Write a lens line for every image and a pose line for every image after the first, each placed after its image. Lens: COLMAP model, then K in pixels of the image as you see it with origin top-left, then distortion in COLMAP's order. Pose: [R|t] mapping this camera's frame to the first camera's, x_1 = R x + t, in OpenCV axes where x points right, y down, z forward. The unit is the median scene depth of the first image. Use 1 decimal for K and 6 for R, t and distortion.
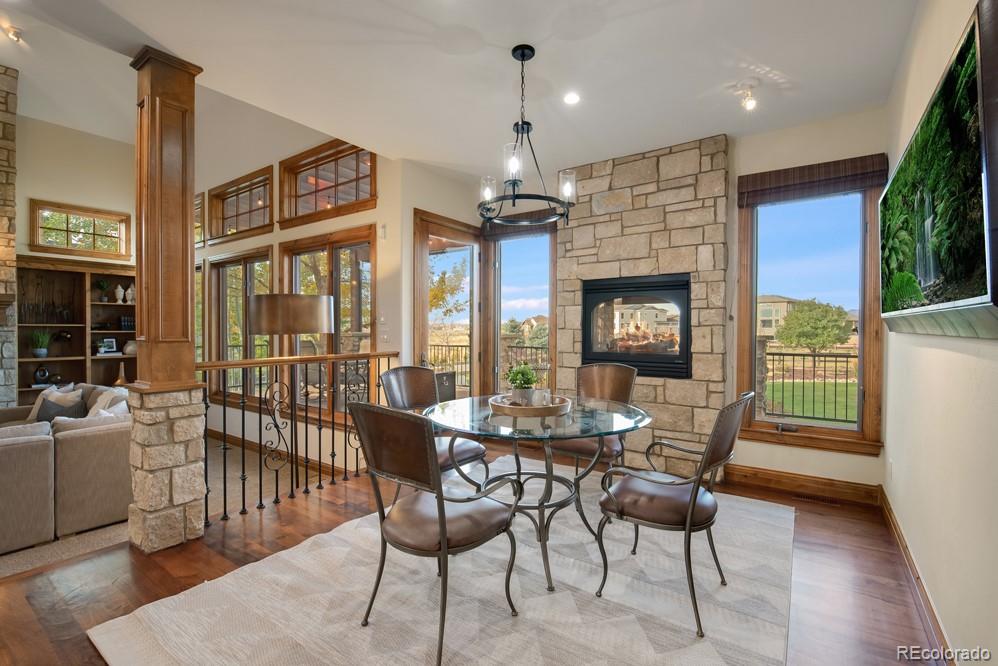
lens RADIAL K [[462.4, 0, 503.3], [0, 462.4, 333.9], [0, 0, 1]] dist [-0.004966, 0.000242]
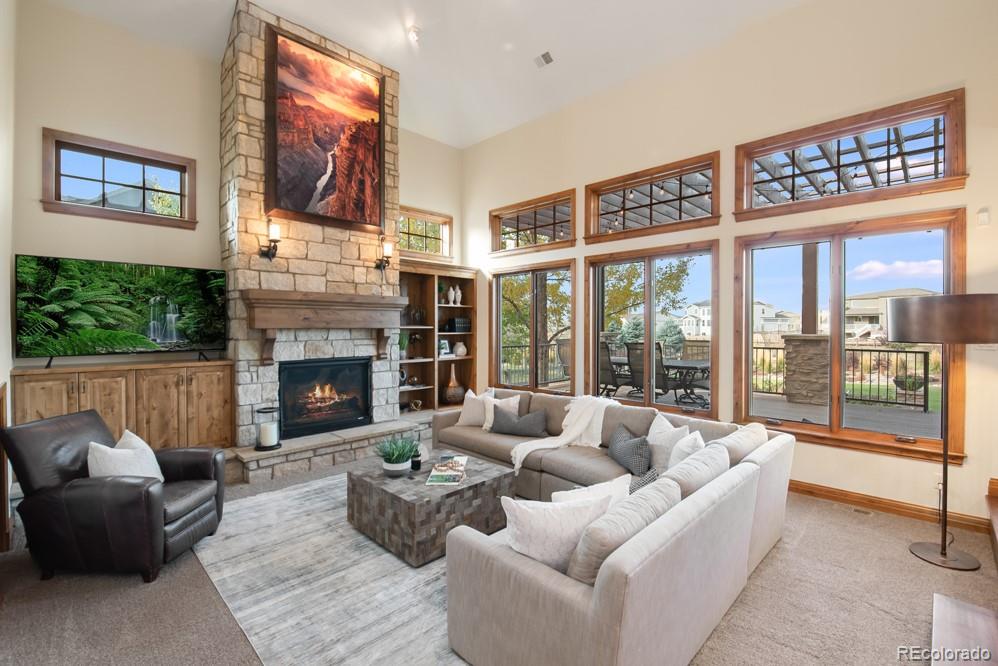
lens RADIAL K [[440.0, 0, 523.1], [0, 440.0, 329.8], [0, 0, 1]] dist [-0.000311, -0.004479]
pose [[0.991499, -0.001932, -0.130099, -0.957802], [0.001869, 0.999998, -0.000608, -0.020019], [0.130100, 0.000360, 0.991501, 0.121940]]
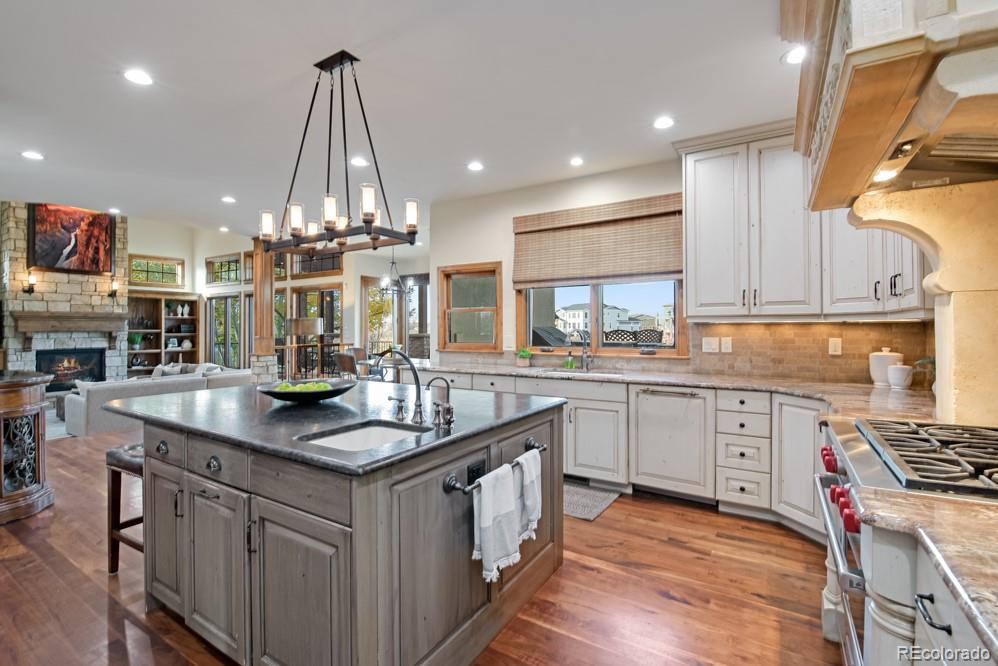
lens RADIAL K [[440.0, 0, 496.6], [0, 440.0, 325.7], [0, 0, 1]] dist [-0.000311, -0.004479]
pose [[0.998178, -0.006912, 0.059935, 0.294331], [0.007855, 0.999849, -0.015523, -0.004425], [-0.059819, 0.015966, 0.998082, -1.005607]]
